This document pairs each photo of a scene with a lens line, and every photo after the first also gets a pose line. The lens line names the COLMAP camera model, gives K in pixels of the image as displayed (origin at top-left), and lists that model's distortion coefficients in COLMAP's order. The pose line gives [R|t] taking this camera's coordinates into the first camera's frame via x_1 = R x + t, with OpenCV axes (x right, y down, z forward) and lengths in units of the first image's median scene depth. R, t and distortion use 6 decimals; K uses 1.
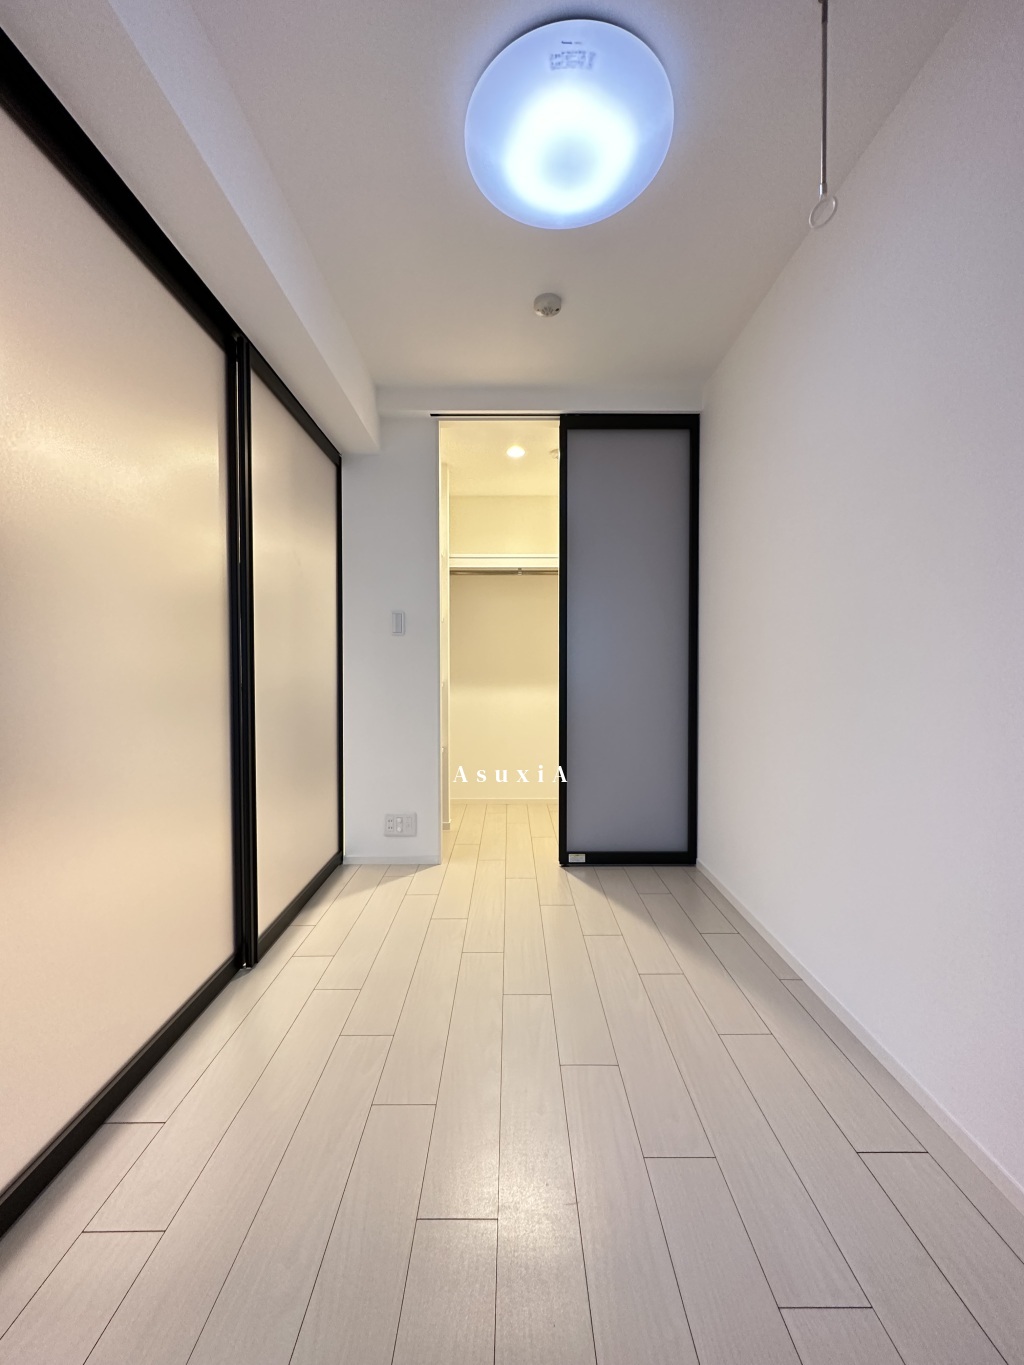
lens RADIAL K [[545.1, 0, 511.1], [0, 545.1, 679.4], [0, 0, 1]] dist [-0.001609, 0.000788]
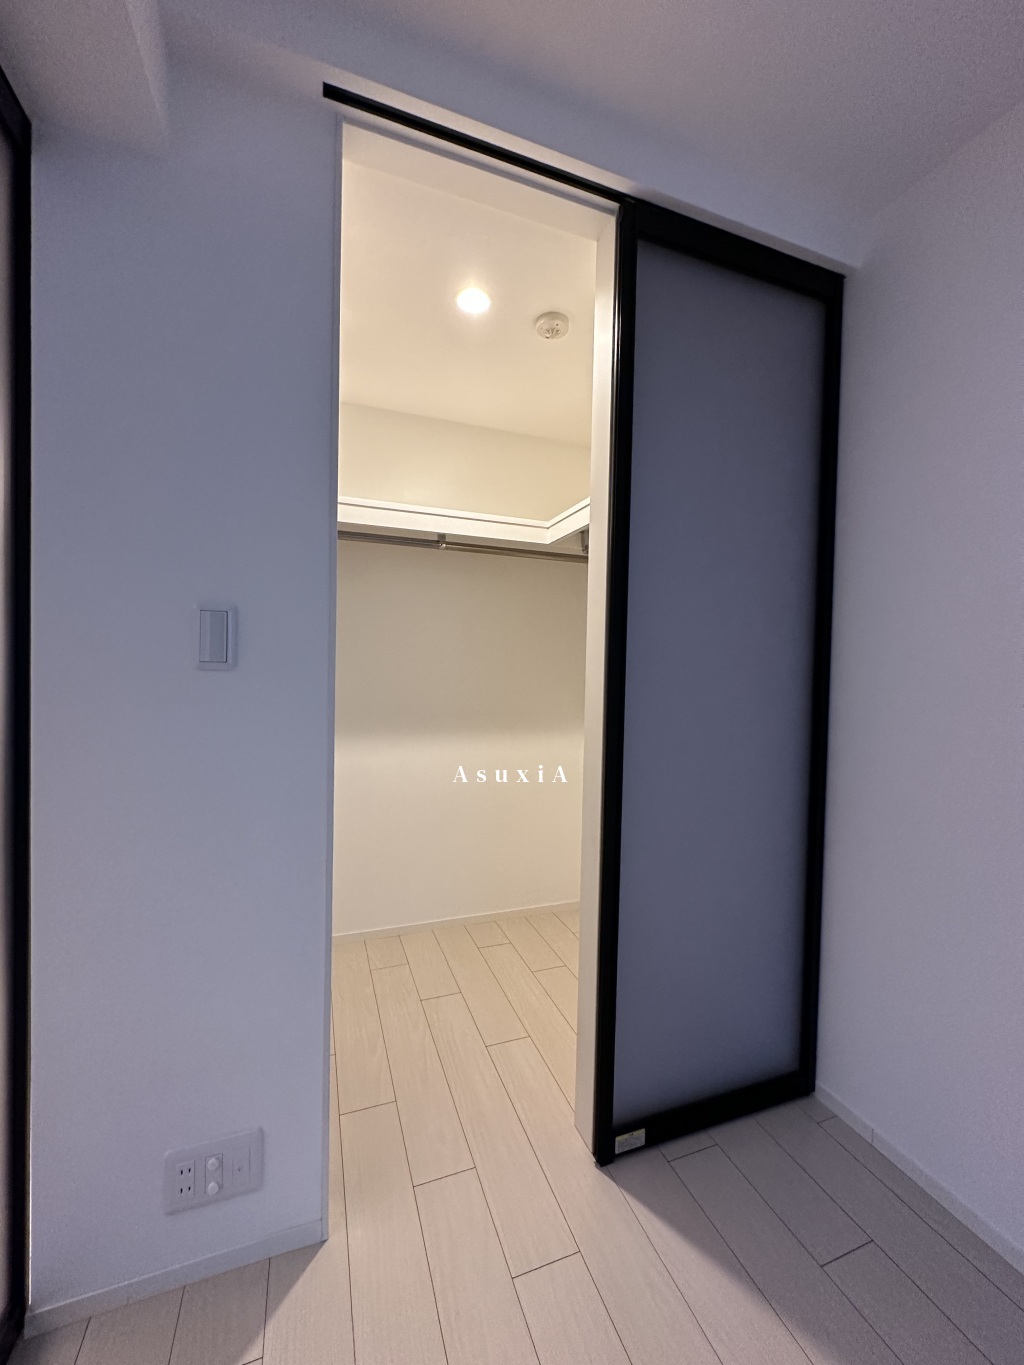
lens RADIAL K [[545.1, 0, 511.1], [0, 545.1, 679.4], [0, 0, 1]] dist [-0.001609, 0.000788]
pose [[0.936437, 0.012531, 0.350612, -0.149185], [-0.014693, 0.999886, 0.003506, -0.077403], [-0.350528, -0.008435, 0.936514, 0.581389]]
